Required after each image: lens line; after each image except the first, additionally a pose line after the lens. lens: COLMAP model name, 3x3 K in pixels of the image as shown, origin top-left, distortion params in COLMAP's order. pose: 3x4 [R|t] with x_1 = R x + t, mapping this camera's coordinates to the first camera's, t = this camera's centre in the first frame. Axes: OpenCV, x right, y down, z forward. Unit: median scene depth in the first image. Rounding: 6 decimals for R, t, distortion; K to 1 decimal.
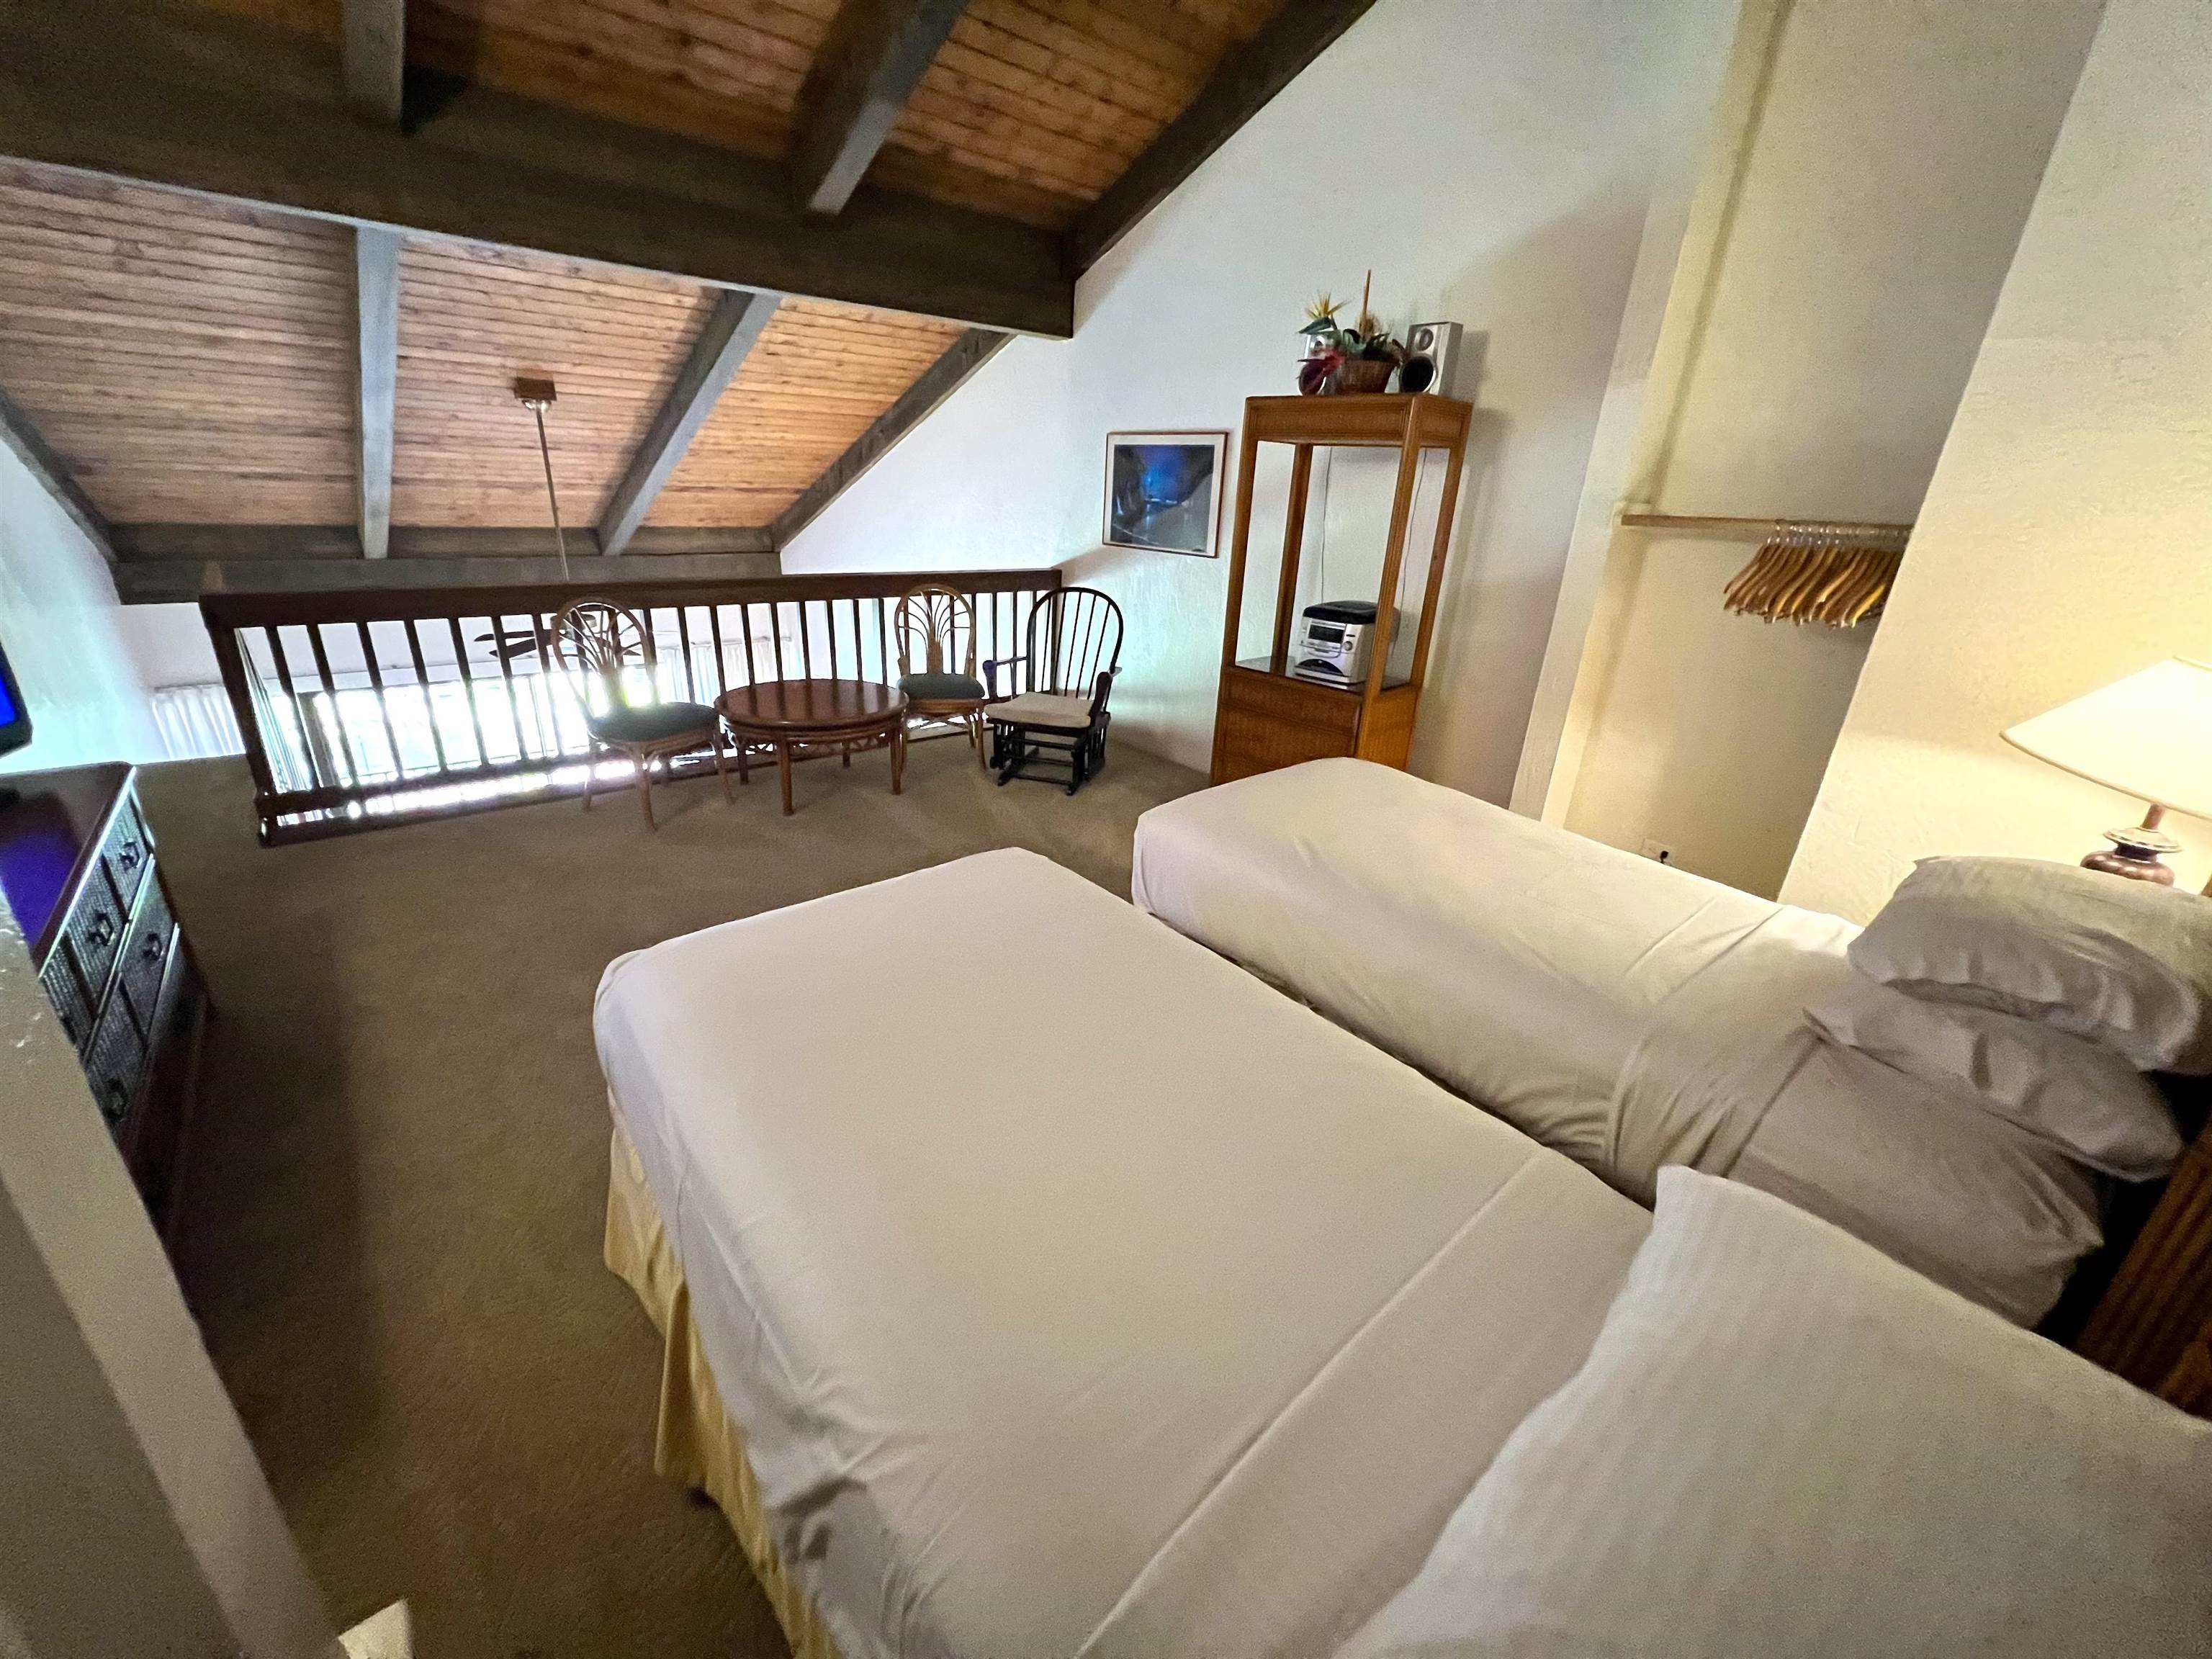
lens RADIAL K [[885.0, 0, 1099.0], [0, 885.0, 825.1], [0, 0, 1]] dist [-0.002206, 0.000689]
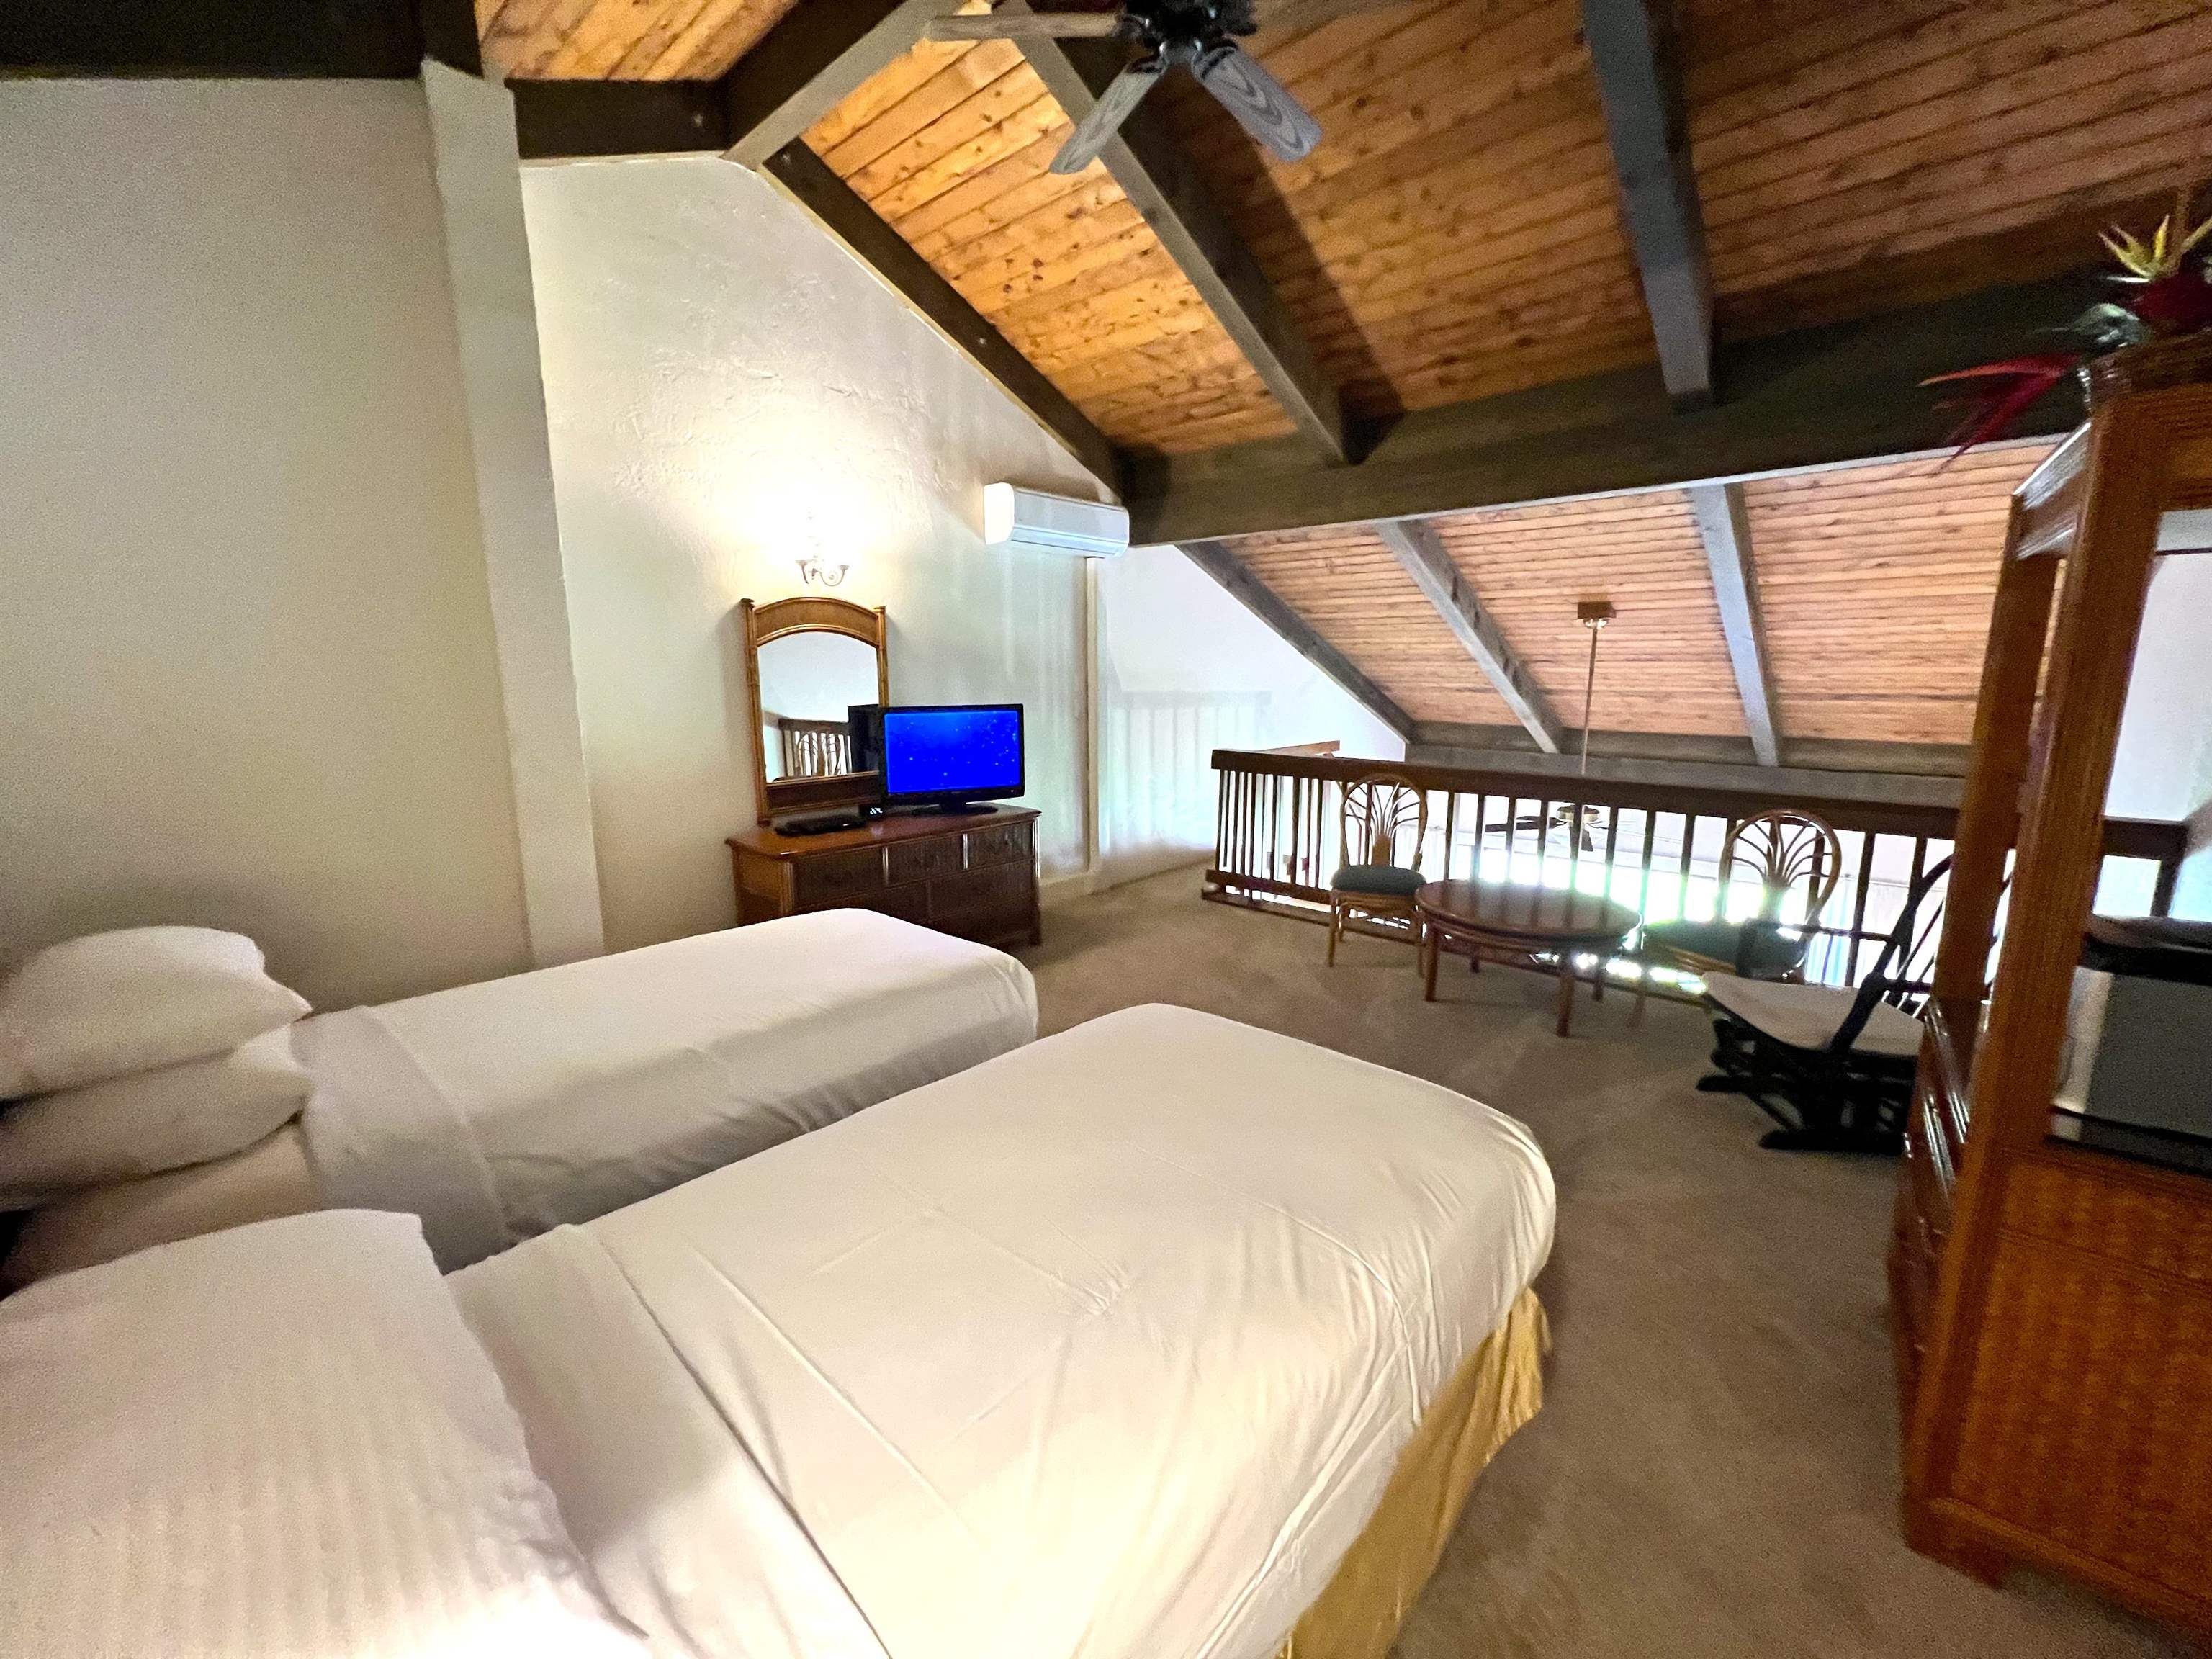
lens RADIAL K [[885.0, 0, 1099.0], [0, 885.0, 825.1], [0, 0, 1]] dist [-0.002206, 0.000689]
pose [[0.120789, 0.129184, -0.984236, 0.440292], [-0.354042, 0.931898, 0.078865, -0.114885], [0.927396, 0.338935, 0.158300, 0.359062]]
